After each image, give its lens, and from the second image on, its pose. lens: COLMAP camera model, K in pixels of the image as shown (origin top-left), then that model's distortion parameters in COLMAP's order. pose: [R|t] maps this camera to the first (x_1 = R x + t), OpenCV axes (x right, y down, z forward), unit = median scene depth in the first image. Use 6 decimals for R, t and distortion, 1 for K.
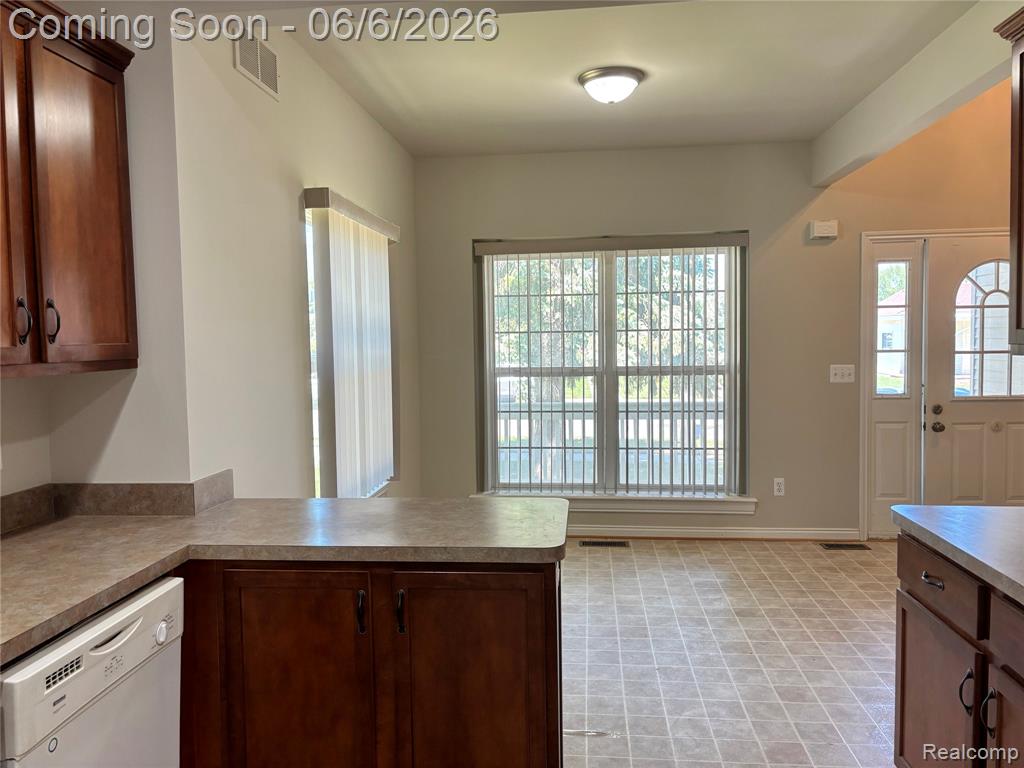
lens RADIAL K [[769.5, 0, 512.0], [0, 769.5, 384.0], [0, 0, 1]] dist [0.080945, -0.106899]
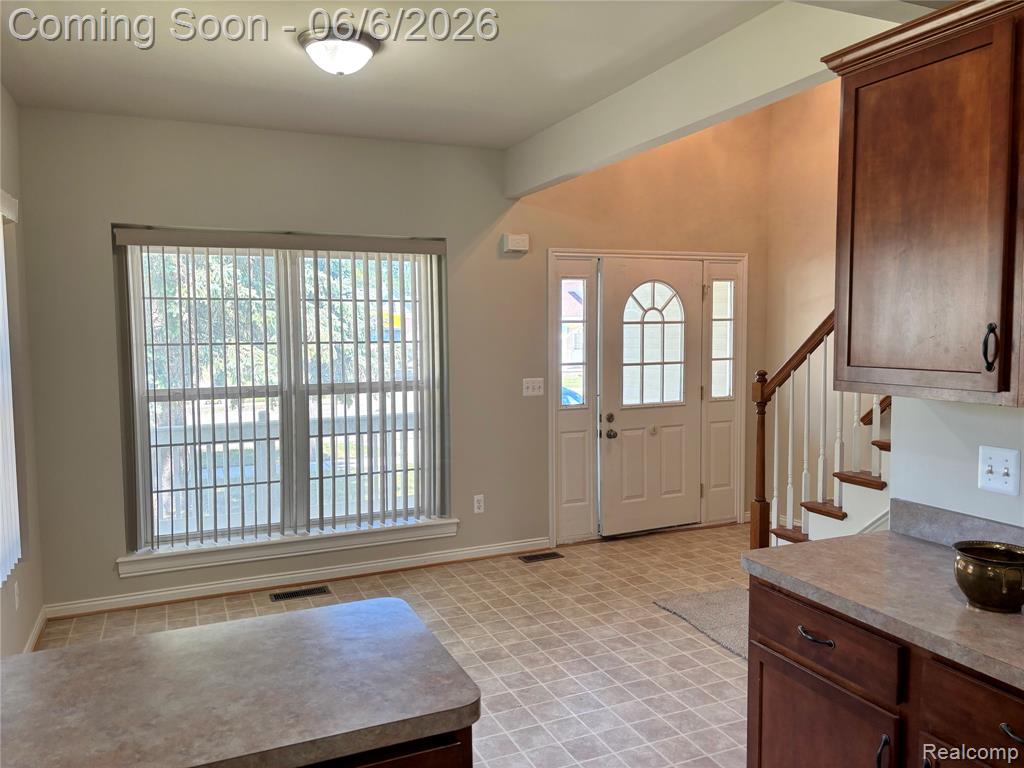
lens RADIAL K [[769.5, 0, 512.0], [0, 769.5, 384.0], [0, 0, 1]] dist [0.080945, -0.106899]
pose [[0.873887, -0.025861, 0.485440, -0.170680], [0.024303, 0.999659, 0.009505, -0.052750], [-0.485521, 0.003491, 0.874218, 0.267501]]
